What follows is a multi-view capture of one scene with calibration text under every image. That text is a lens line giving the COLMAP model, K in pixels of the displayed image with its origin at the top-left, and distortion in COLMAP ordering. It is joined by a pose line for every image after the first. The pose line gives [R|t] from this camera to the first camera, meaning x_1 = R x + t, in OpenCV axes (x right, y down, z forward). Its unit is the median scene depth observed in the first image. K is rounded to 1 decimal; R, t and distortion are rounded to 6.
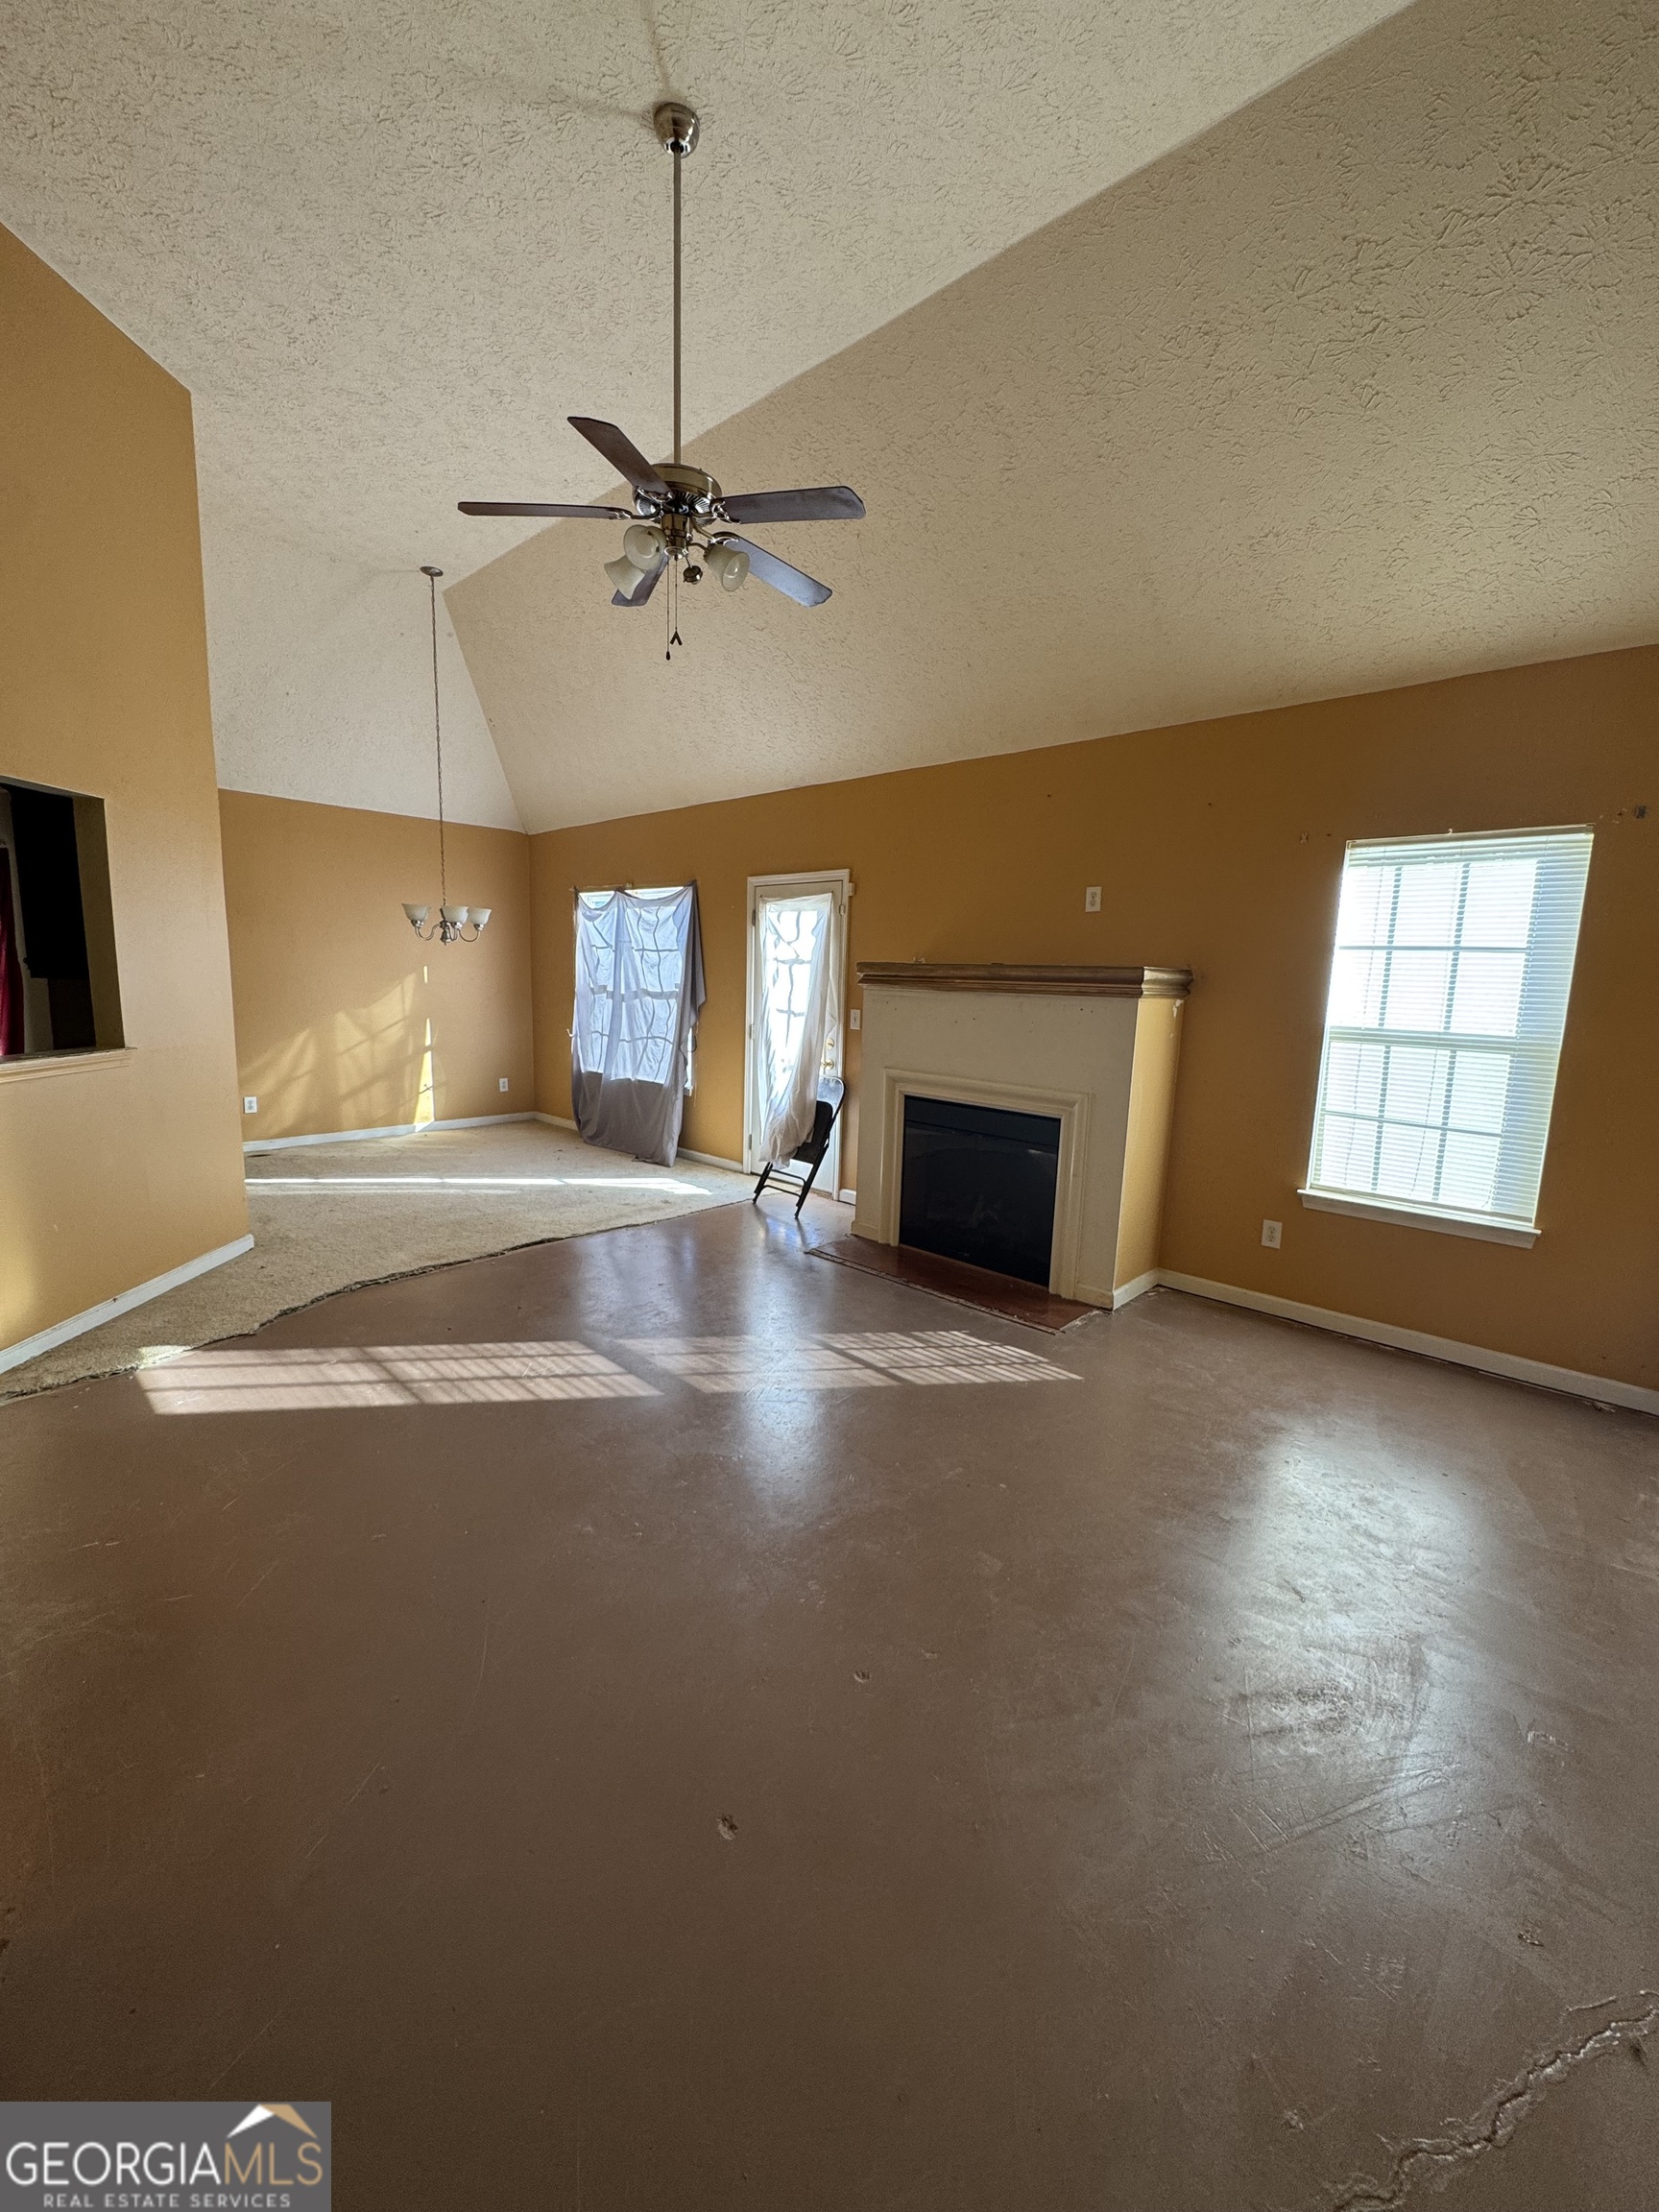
lens RADIAL K [[892.1, 0, 826.6], [0, 892.1, 1094.9], [0, 0, 1]] dist [-0.004403, -0.000262]
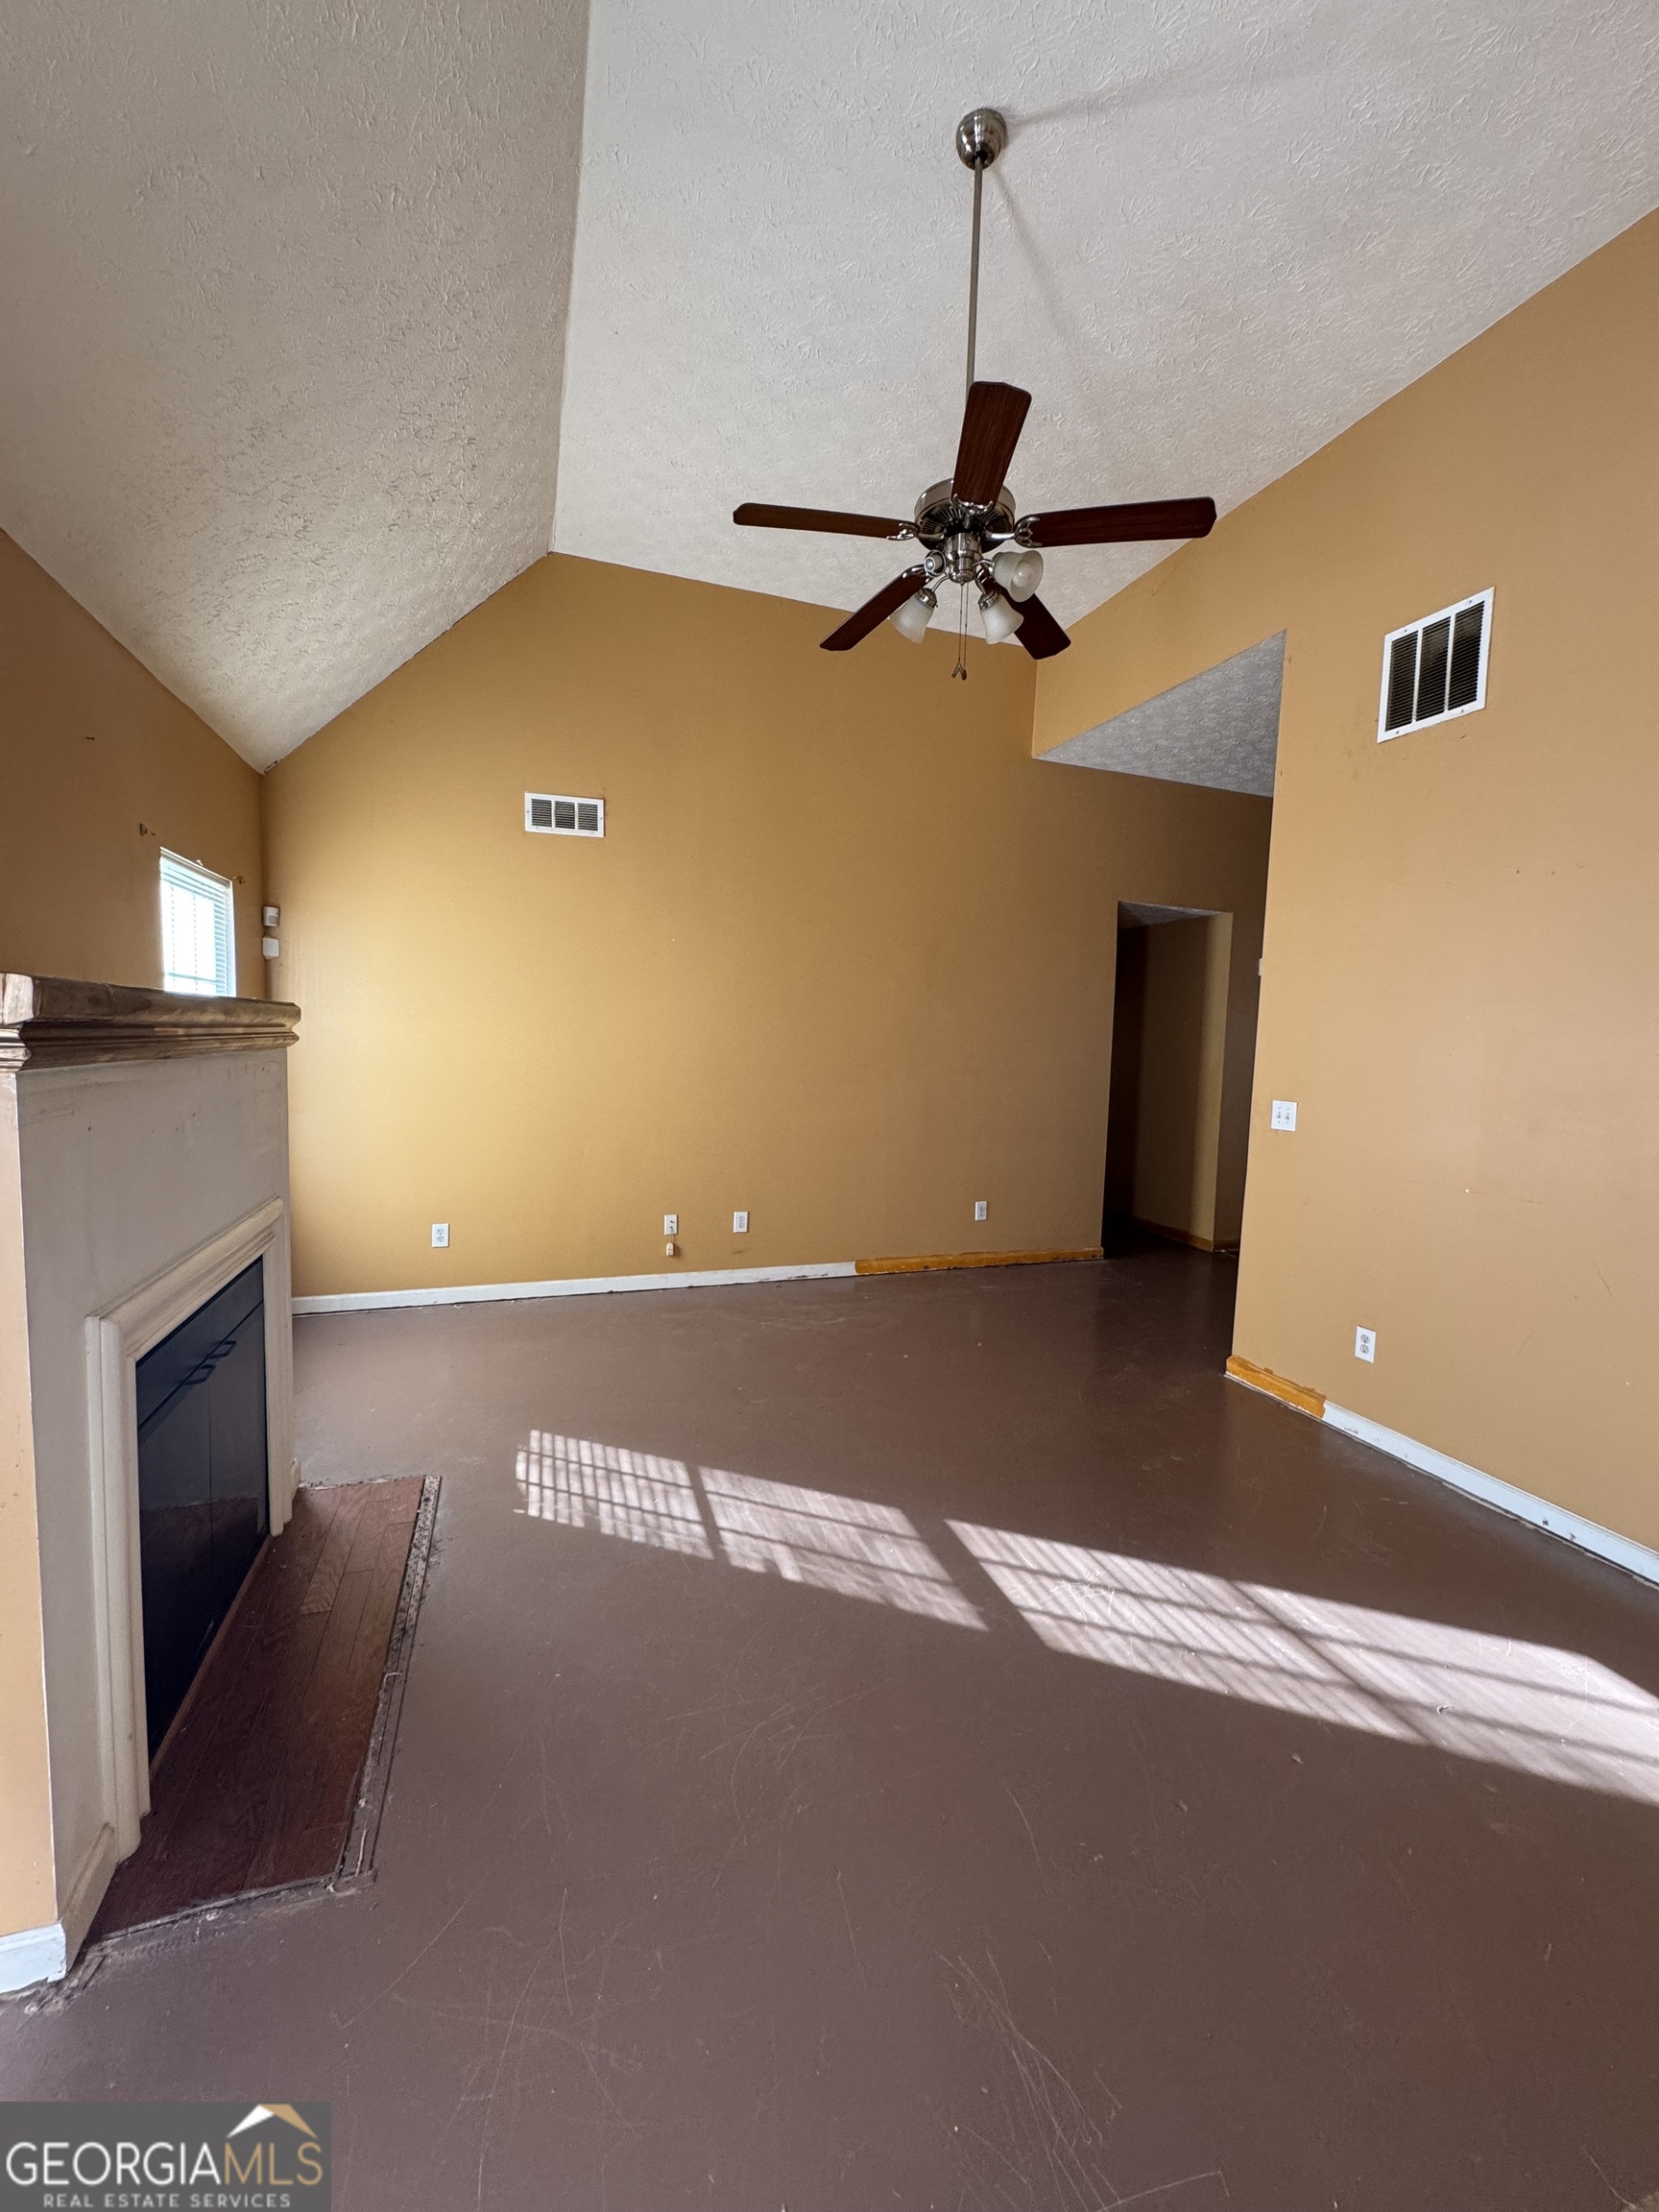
lens RADIAL K [[892.1, 0, 814.5], [0, 892.1, 1096.1], [0, 0, 1]] dist [-0.004403, -0.000262]
pose [[-0.880121, -0.085261, 0.467030, -0.405716], [0.015532, 0.978043, 0.207822, -0.237771], [-0.474495, 0.190163, -0.859472, 1.582950]]
